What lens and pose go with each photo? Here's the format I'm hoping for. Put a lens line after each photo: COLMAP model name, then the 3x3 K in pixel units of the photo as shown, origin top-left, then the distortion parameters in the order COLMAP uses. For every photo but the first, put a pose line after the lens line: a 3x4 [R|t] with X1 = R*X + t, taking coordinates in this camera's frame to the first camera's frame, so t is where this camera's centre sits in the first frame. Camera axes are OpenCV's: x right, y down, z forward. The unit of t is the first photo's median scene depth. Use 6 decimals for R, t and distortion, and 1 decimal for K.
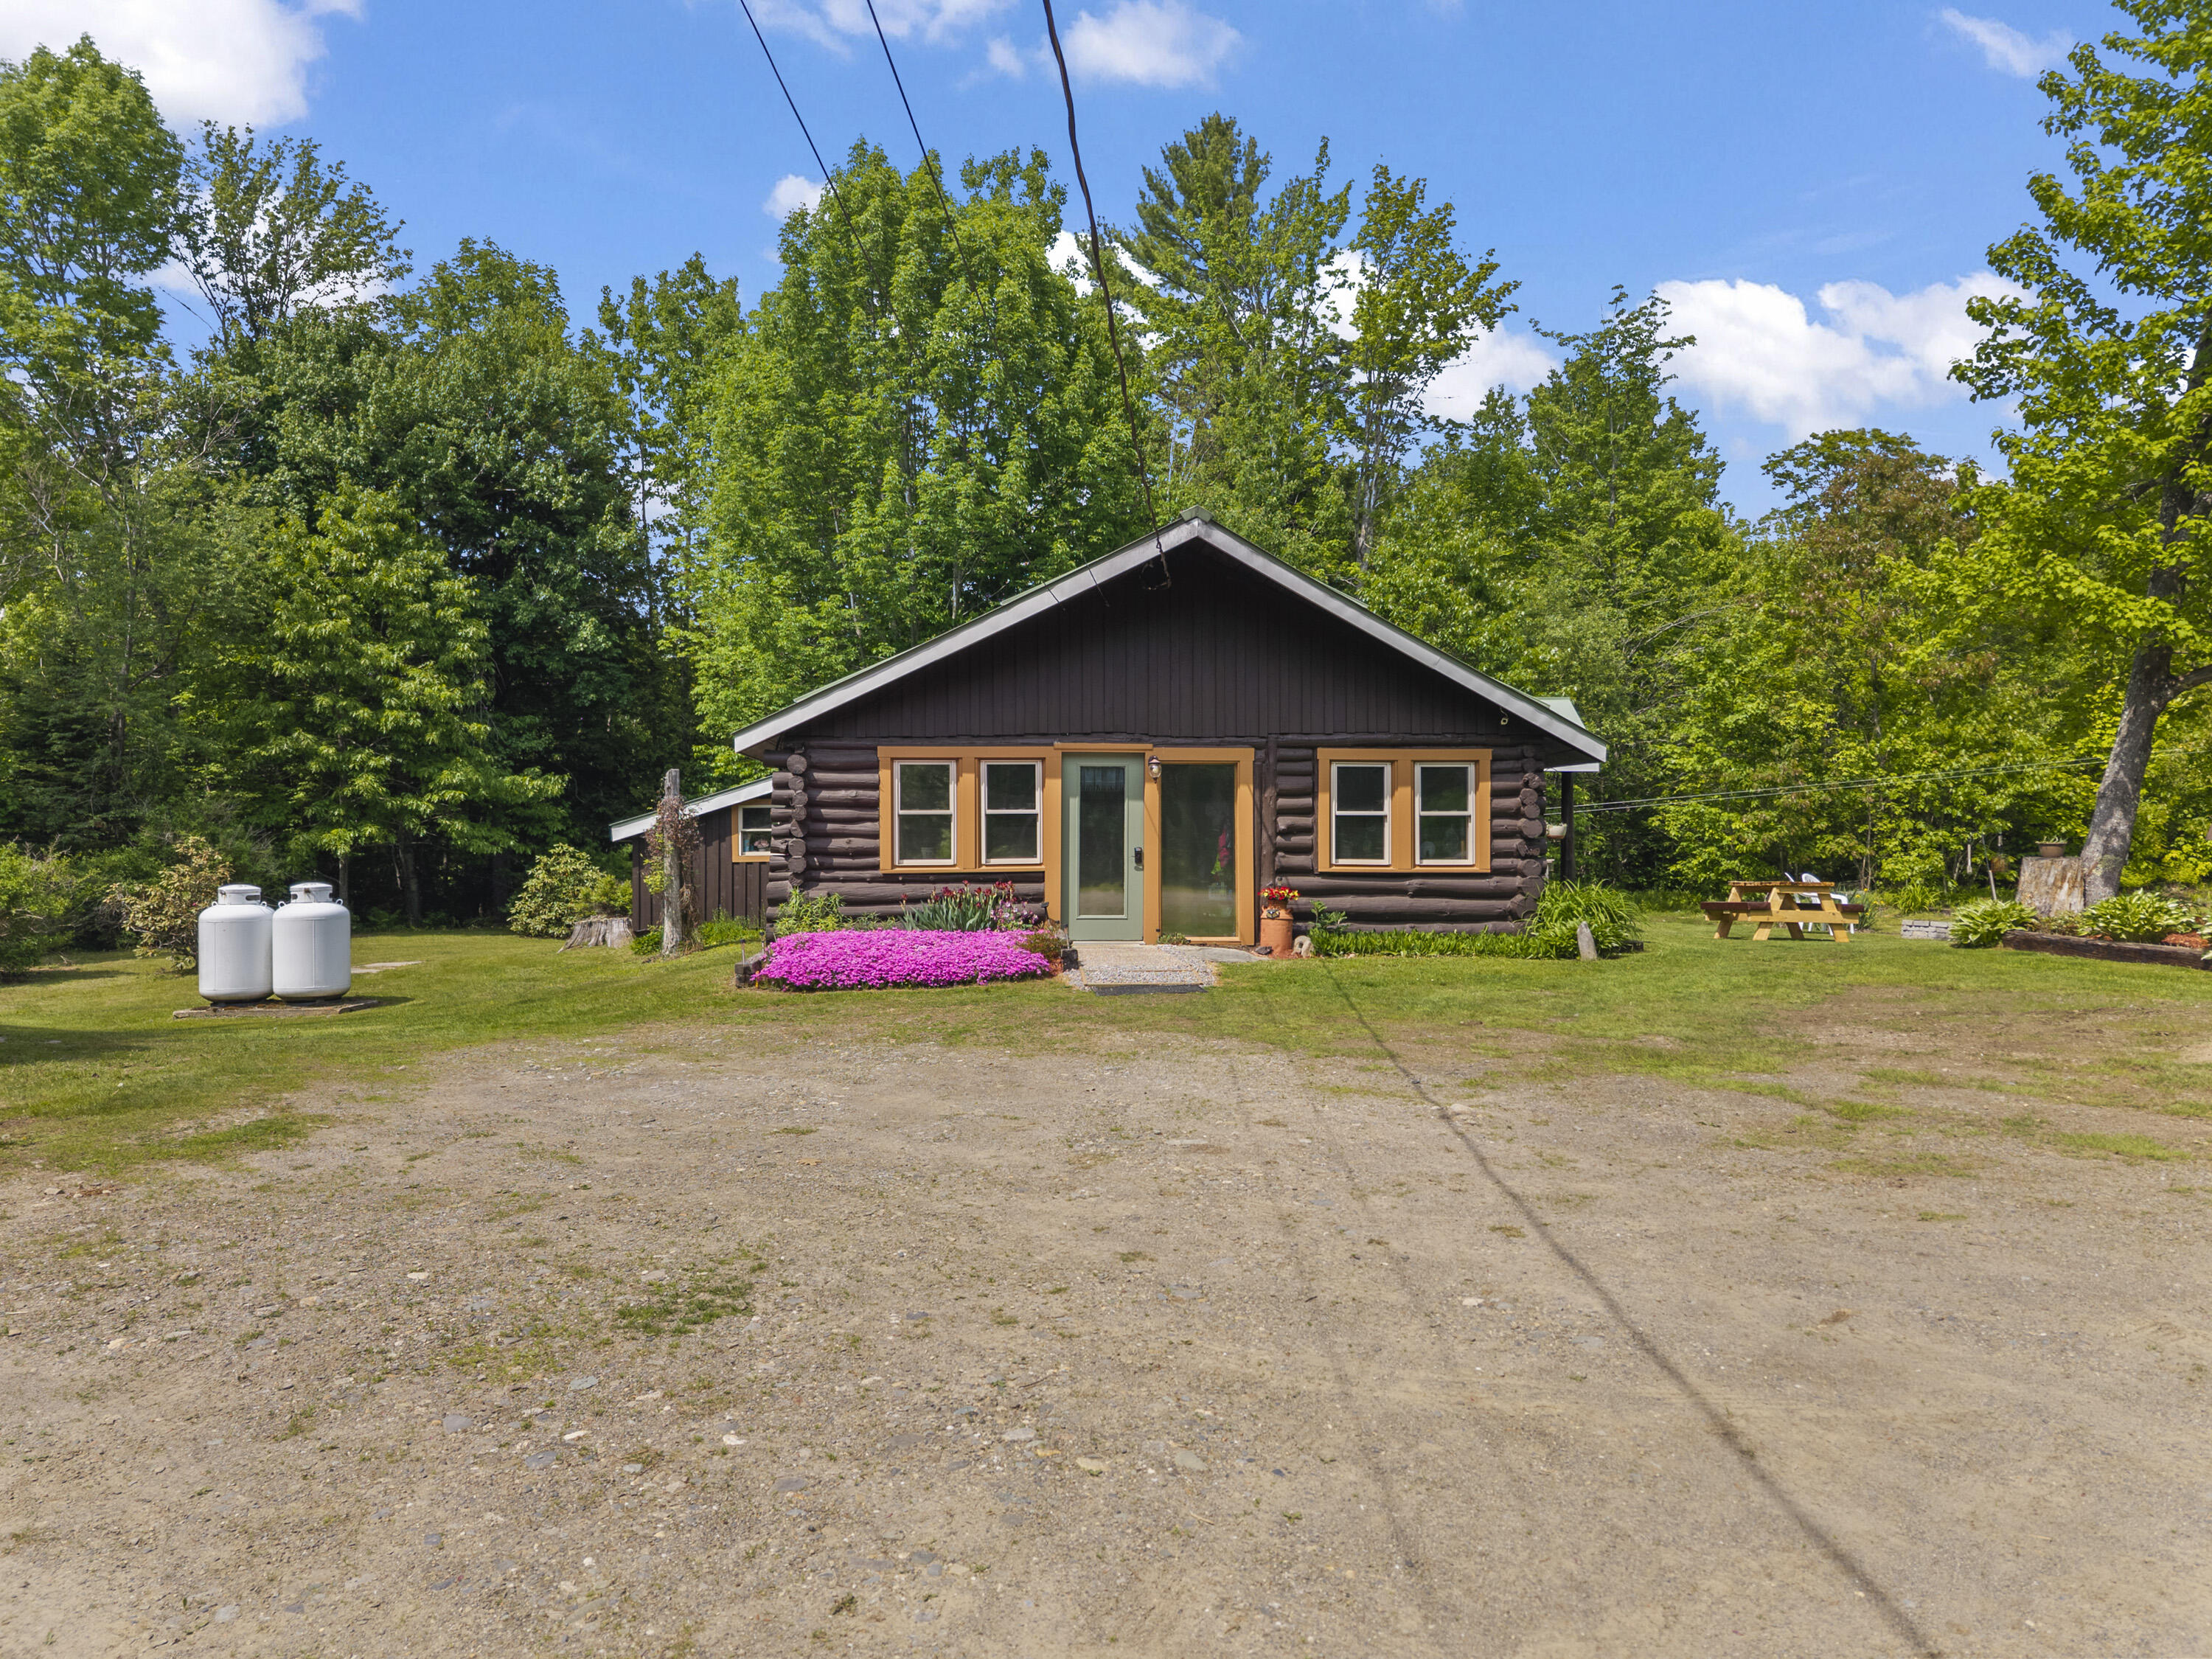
lens RADIAL K [[1503.8, 0, 1098.9], [0, 1503.8, 821.1], [0, 0, 1]] dist [0.020363, -0.003026]
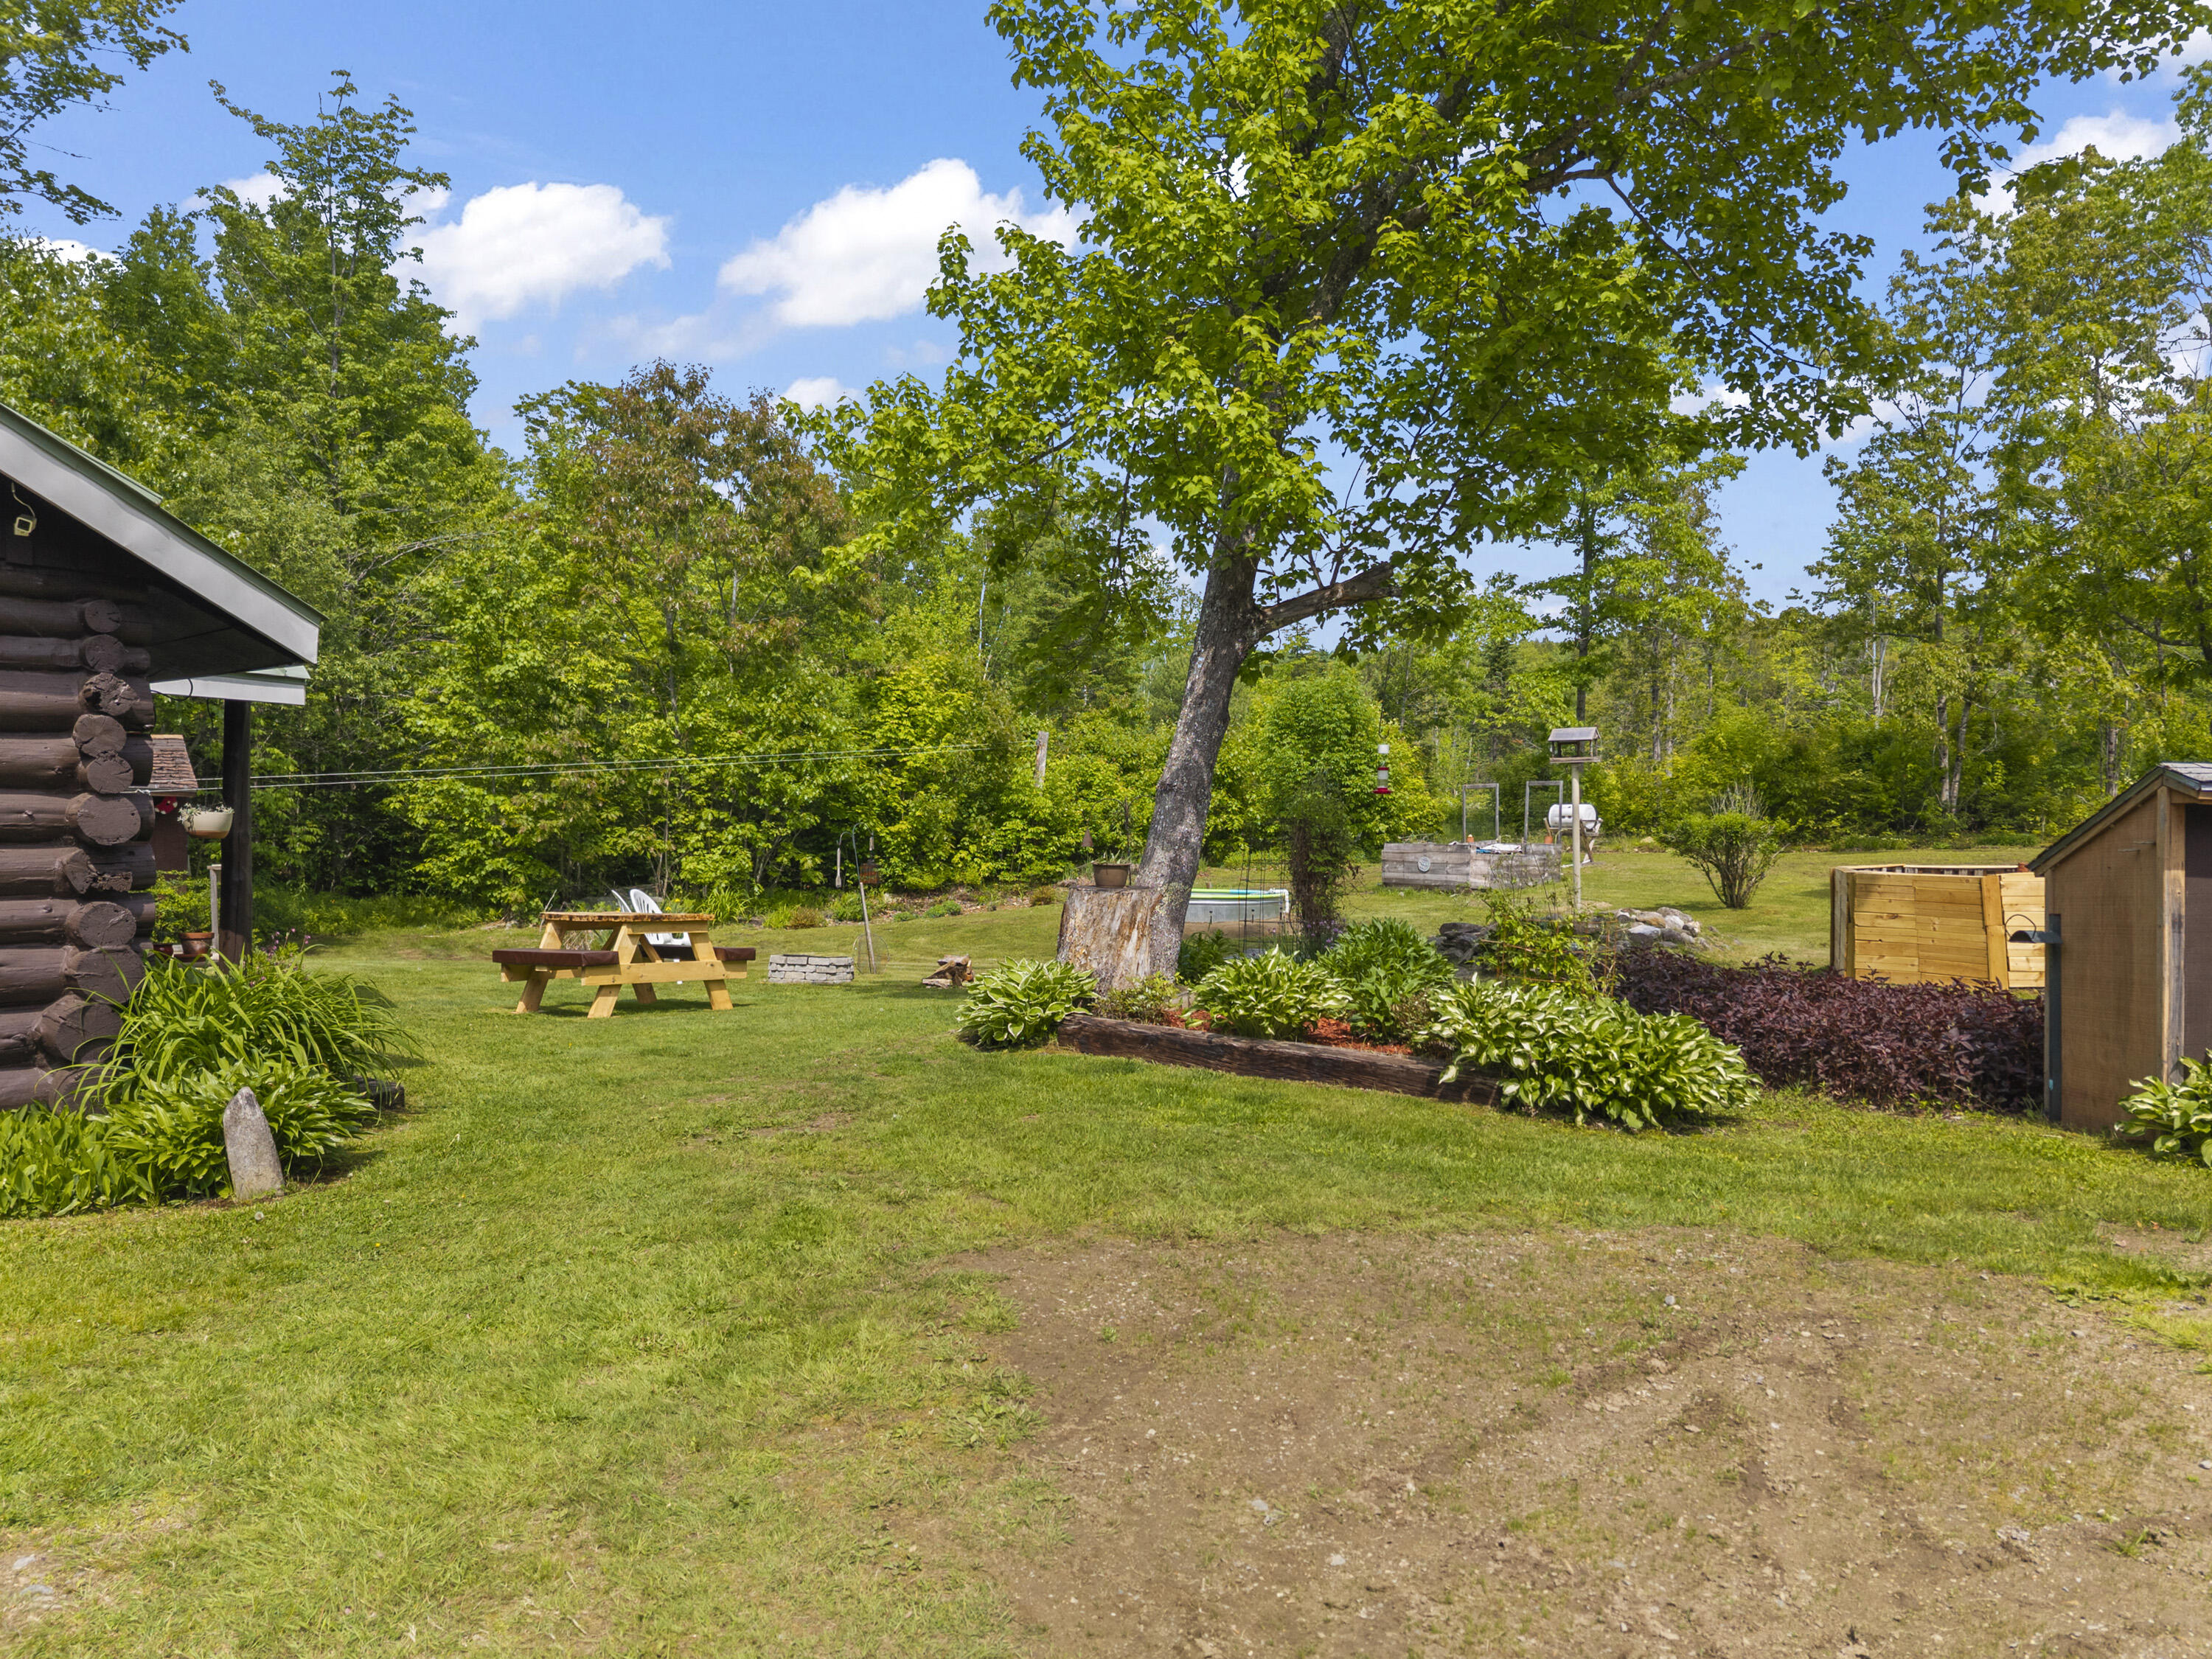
lens RADIAL K [[1529.4, 0, 1146.7], [0, 1529.4, 875.3], [0, 0, 1]] dist [0.002307, -0.001412]
pose [[0.683136, -0.004662, 0.730276, 0.086085], [-0.029134, 0.999010, 0.033632, -0.000578], [-0.729709, -0.044251, 0.682324, 0.253581]]
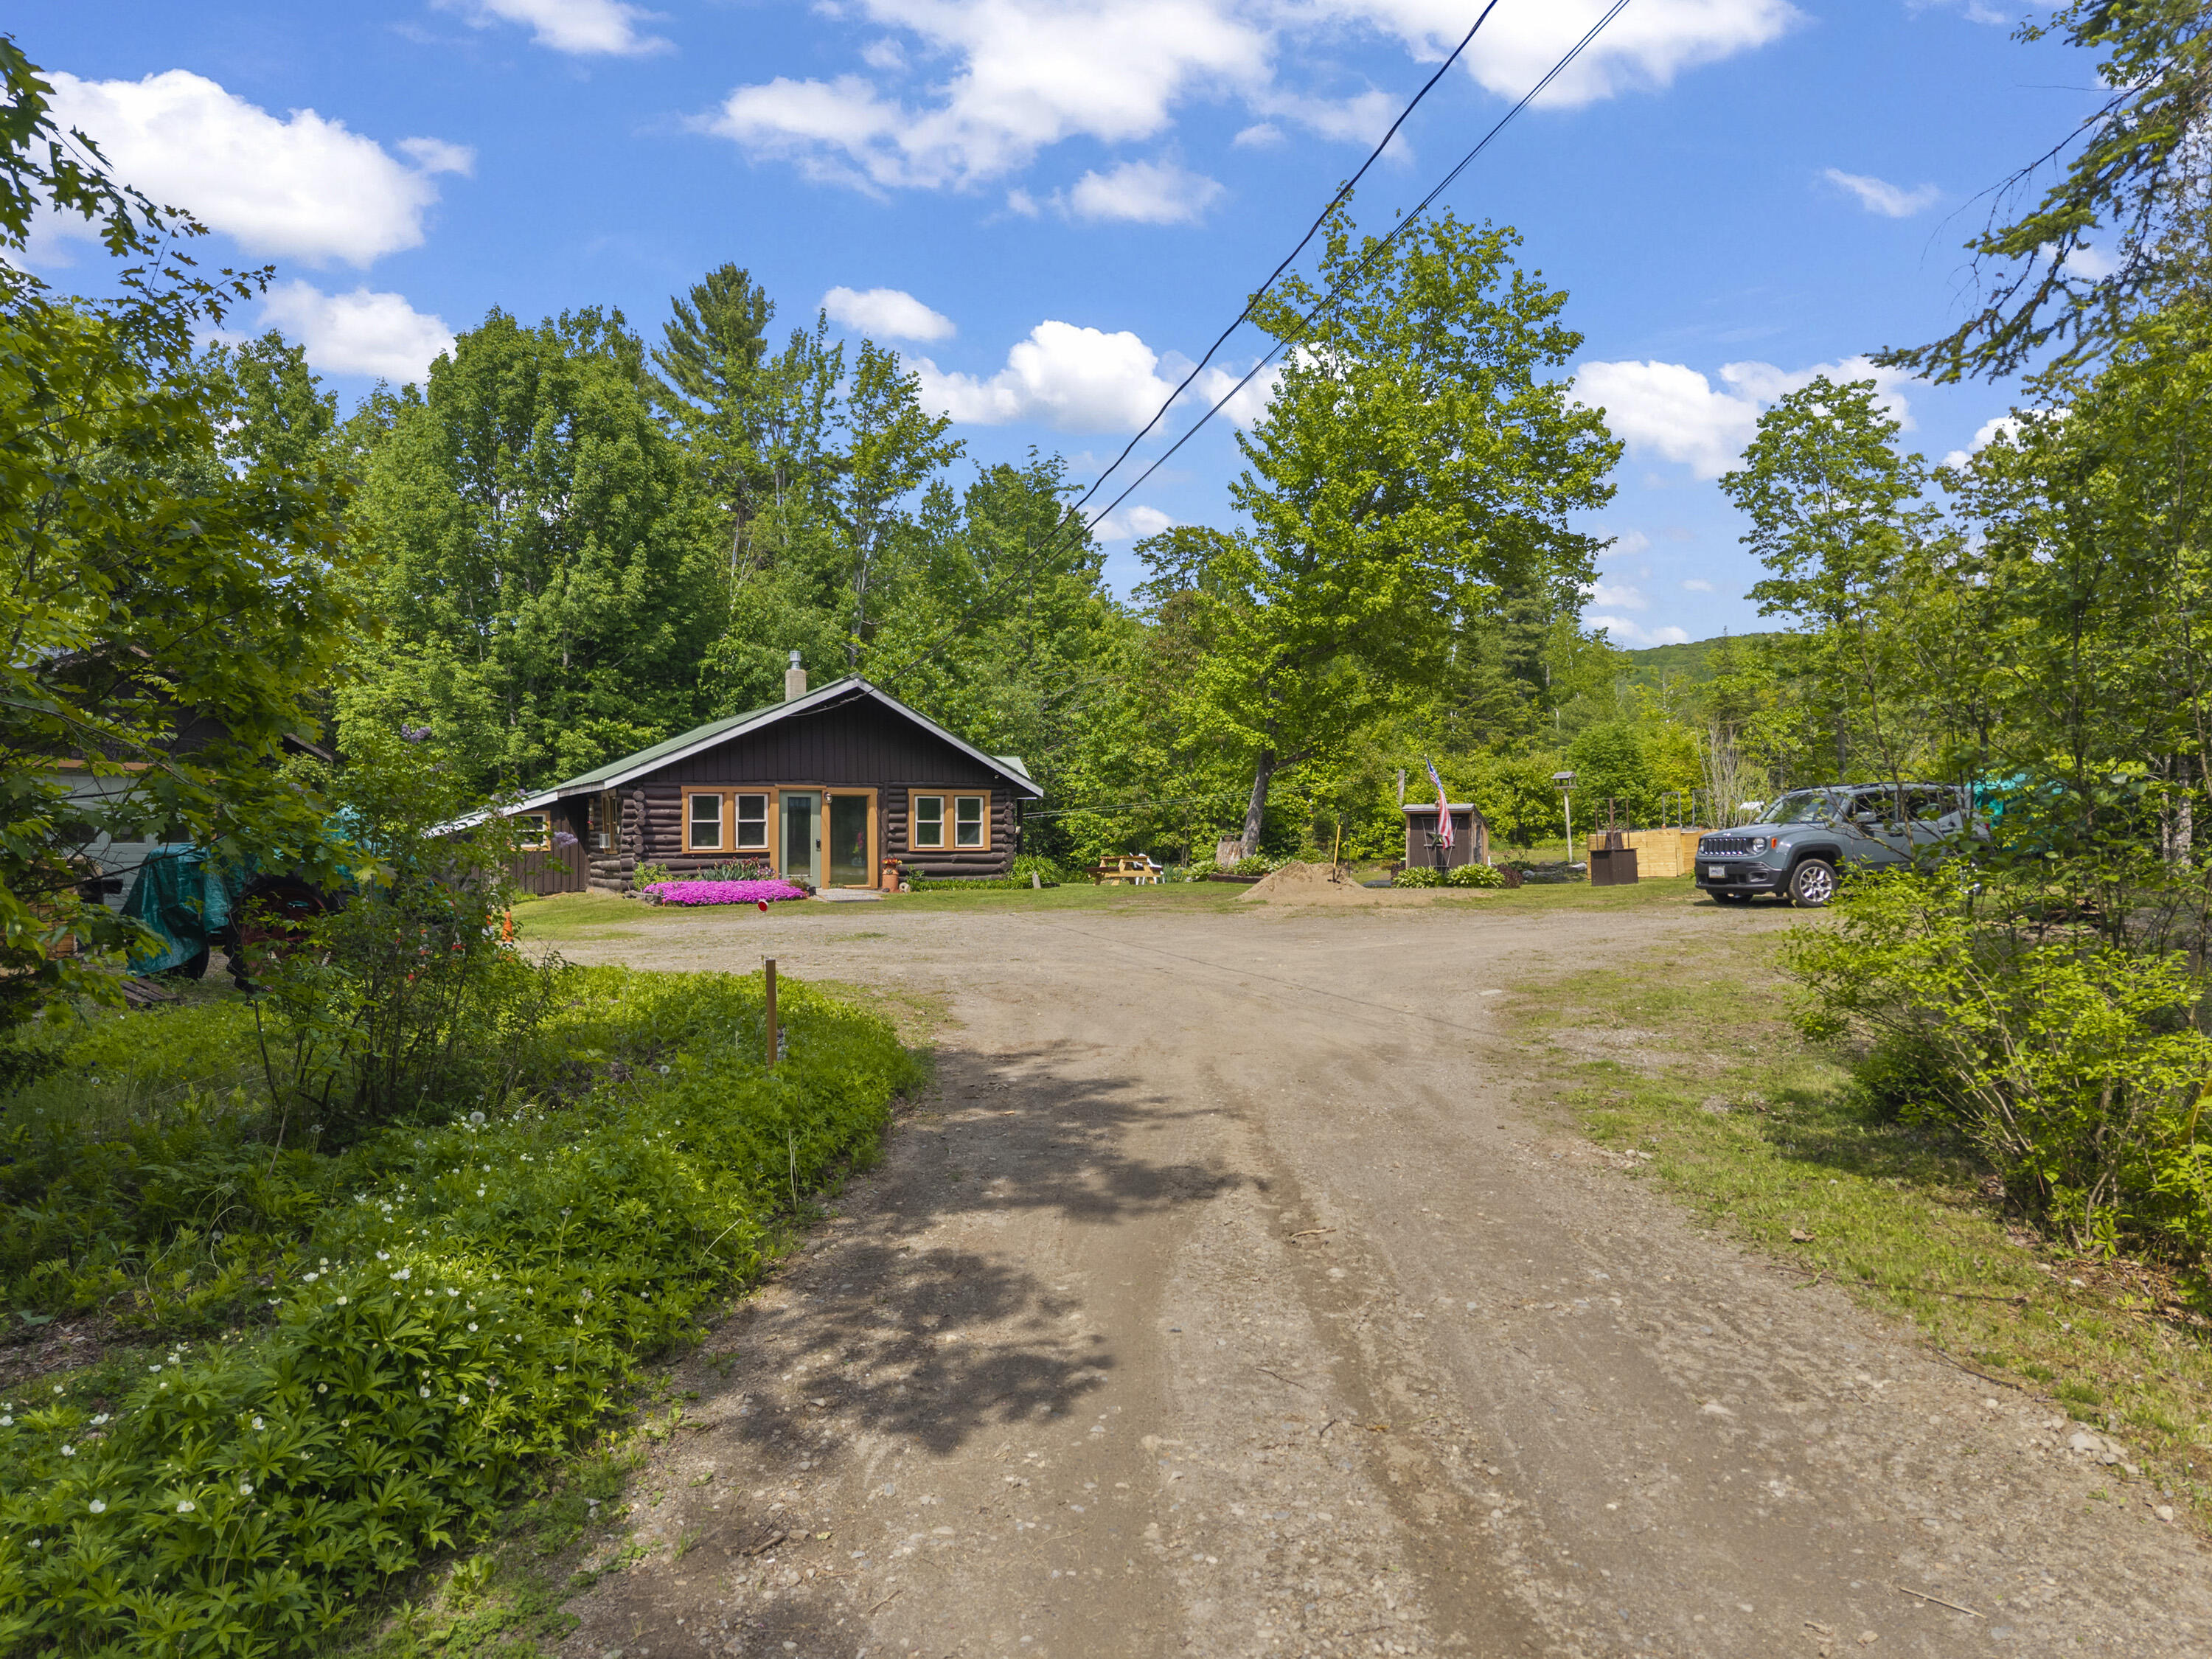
lens RADIAL K [[1484.8, 0, 1106.0], [0, 1484.8, 829.5], [0, 0, 1]] dist [0.067649, -0.000727]
pose [[0.925447, -0.002314, 0.378870, -0.166862], [0.000304, 0.999986, 0.005366, -0.002400], [-0.378877, -0.004851, 0.925434, -0.430675]]
